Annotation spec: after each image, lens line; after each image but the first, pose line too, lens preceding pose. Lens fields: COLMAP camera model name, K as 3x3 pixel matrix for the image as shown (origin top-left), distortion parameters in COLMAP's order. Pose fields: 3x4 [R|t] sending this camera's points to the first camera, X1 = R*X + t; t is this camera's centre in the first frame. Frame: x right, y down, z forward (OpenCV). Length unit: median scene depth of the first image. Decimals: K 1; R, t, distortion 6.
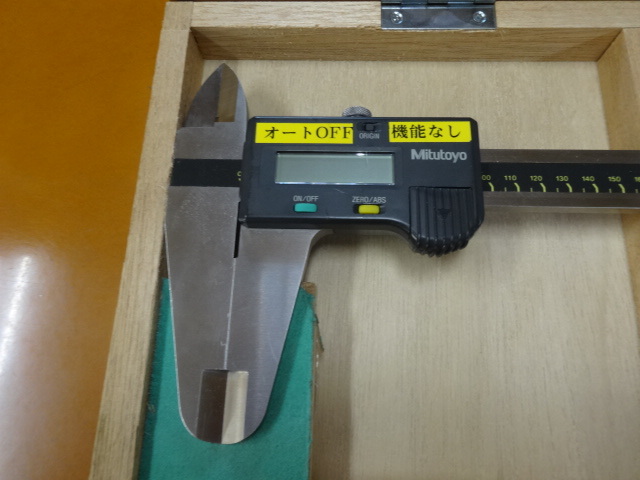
lens RADIAL K [[448.6, 0, 328.9], [0, 448.6, 239.5], [0, 0, 1]] dist [0.010395, 0.002878]
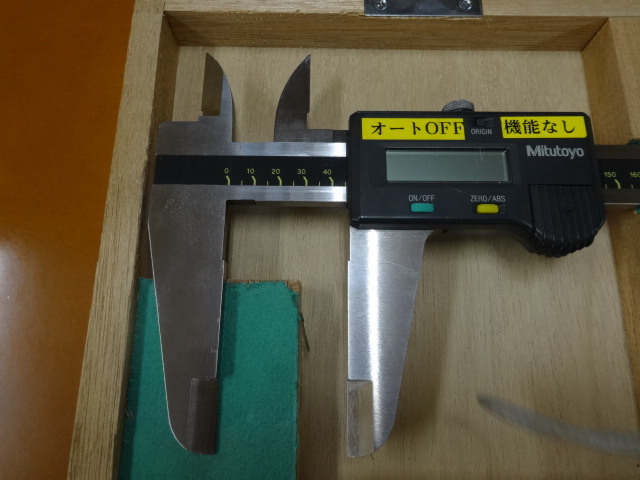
lens RADIAL K [[465.5, 0, 320.0], [0, 465.5, 240.0], [0, 0, 1]] dist [0.009877, 0.001540]
pose [[0.998829, -0.012225, 0.046818, -0.034170], [0.011635, 0.999850, 0.012860, -0.001865], [-0.046968, -0.012300, 0.998821, 0.002323]]
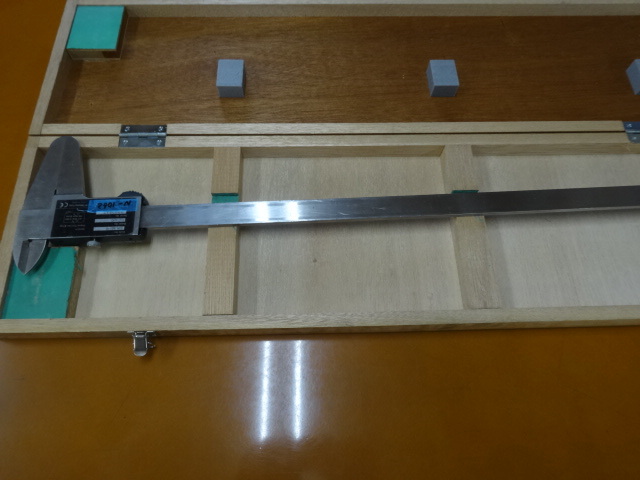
lens RADIAL K [[465.5, 0, 320.0], [0, 465.5, 240.0], [0, 0, 1]] dist [0.009877, 0.001540]
pose [[0.996387, -0.028456, 0.080019, 1.067562], [0.038658, 0.990891, -0.129000, 0.433894], [-0.075620, 0.131628, 0.988411, -1.649924]]
